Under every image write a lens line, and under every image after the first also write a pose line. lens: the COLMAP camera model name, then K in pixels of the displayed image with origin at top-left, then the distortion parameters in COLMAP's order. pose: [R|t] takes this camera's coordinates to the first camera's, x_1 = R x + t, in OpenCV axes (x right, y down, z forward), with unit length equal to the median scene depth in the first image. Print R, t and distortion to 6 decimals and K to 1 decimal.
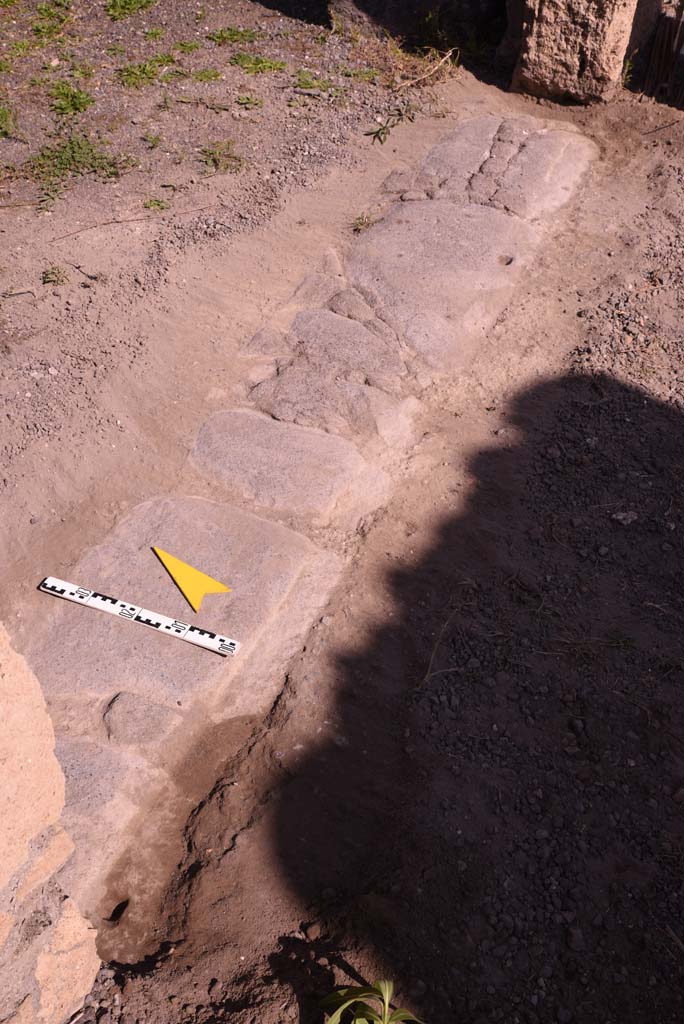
lens RADIAL K [[1094.3, 0, 323.0], [0, 1094.3, 514.6], [0, 0, 1]] dist [-0.001445, 0.034584]
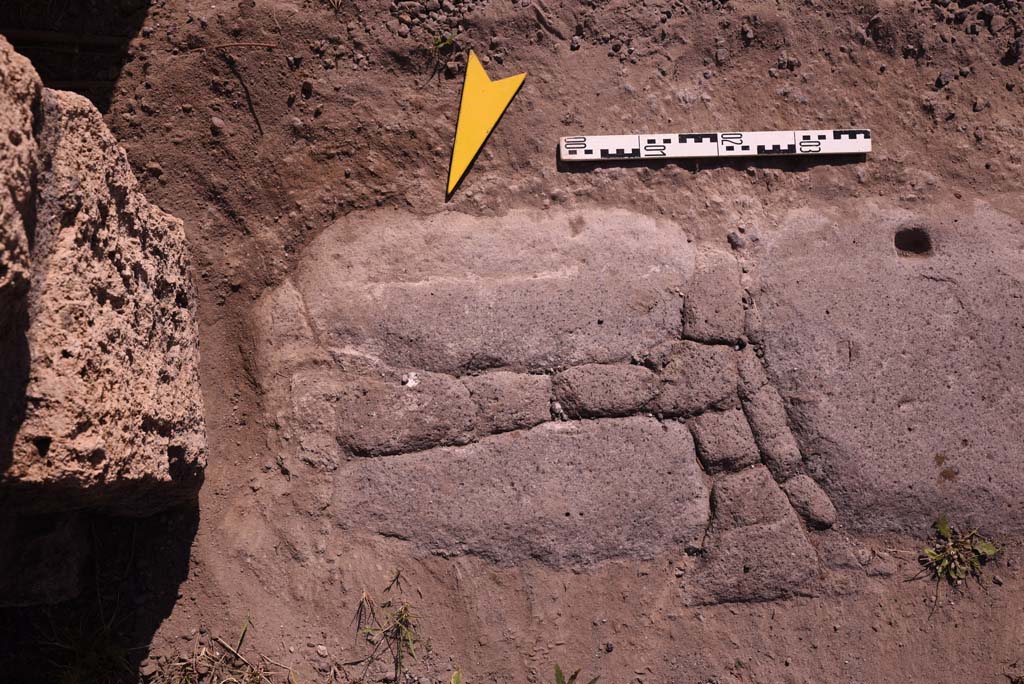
lens RADIAL K [[1094.3, 0, 512.0], [0, 1094.3, 342.0], [0, 0, 1]] dist [-0.001445, 0.034584]
pose [[-0.463309, -0.881169, 0.094266, 0.175423], [0.575004, -0.217970, 0.788581, -0.789849], [-0.674326, 0.419560, 0.607663, 0.895946]]
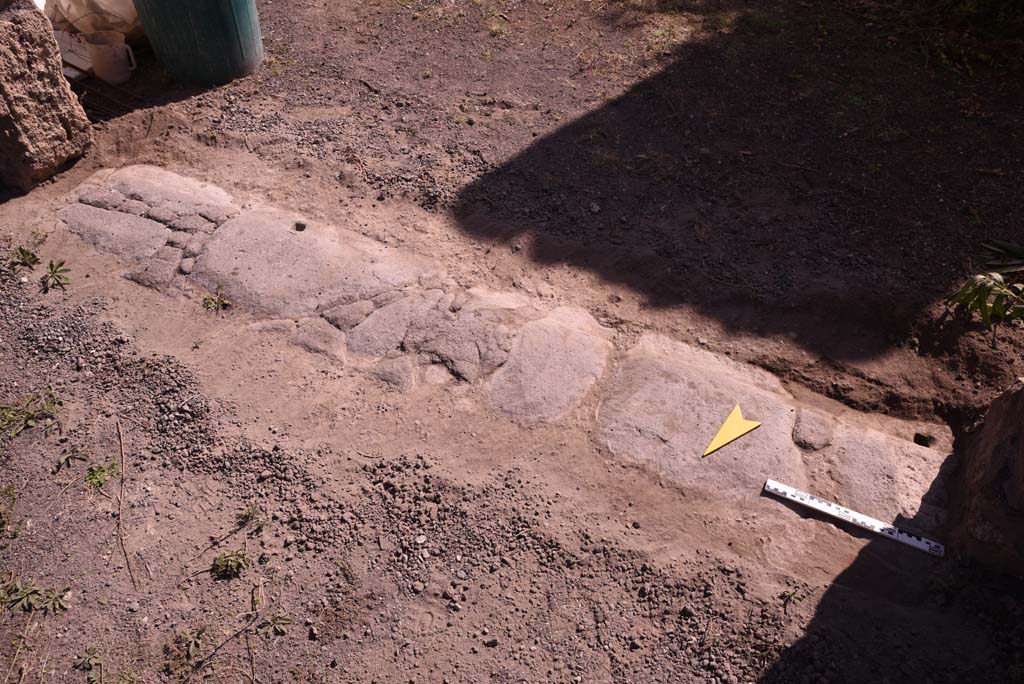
lens RADIAL K [[722.5, 0, 512.0], [0, 722.5, 342.0], [0, 0, 1]] dist [-0.120886, 0.084771]
pose [[0.004304, -0.732642, 0.680601, -0.507508], [0.681205, 0.500412, 0.534367, -0.462919], [-0.732080, 0.461329, 0.501233, 0.512541]]
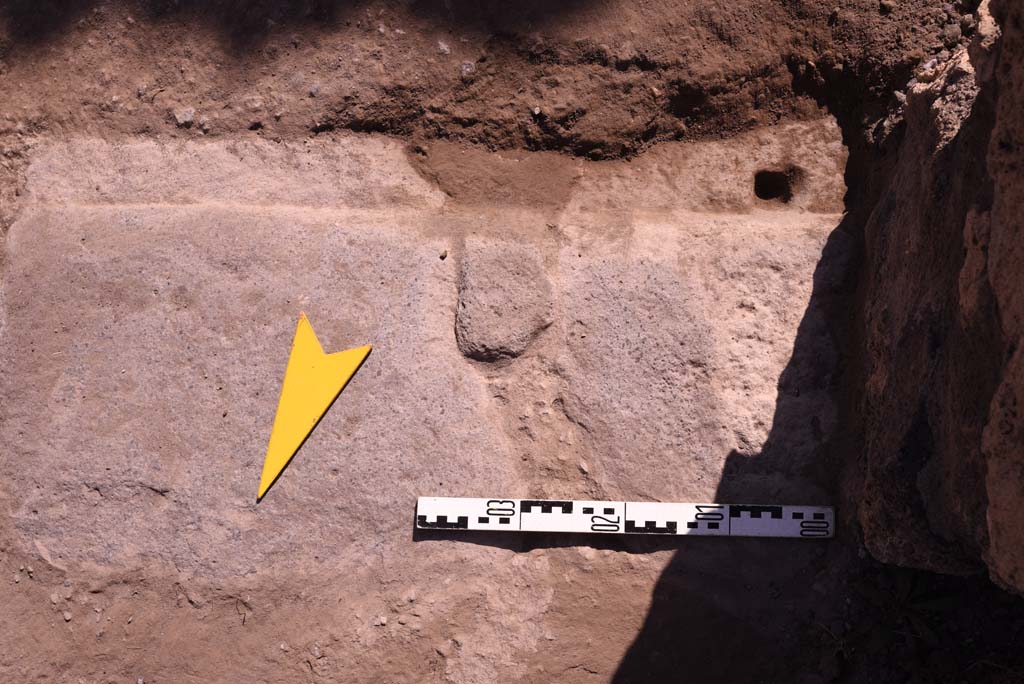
lens RADIAL K [[1203.6, 0, 512.0], [0, 1203.6, 342.0], [0, 0, 1]] dist [-0.004007, 0.039006]
pose [[-0.401510, -0.910066, 0.102804, -0.177525], [0.658640, -0.208926, 0.722872, -0.202191], [-0.636383, 0.357951, 0.683292, 0.370438]]
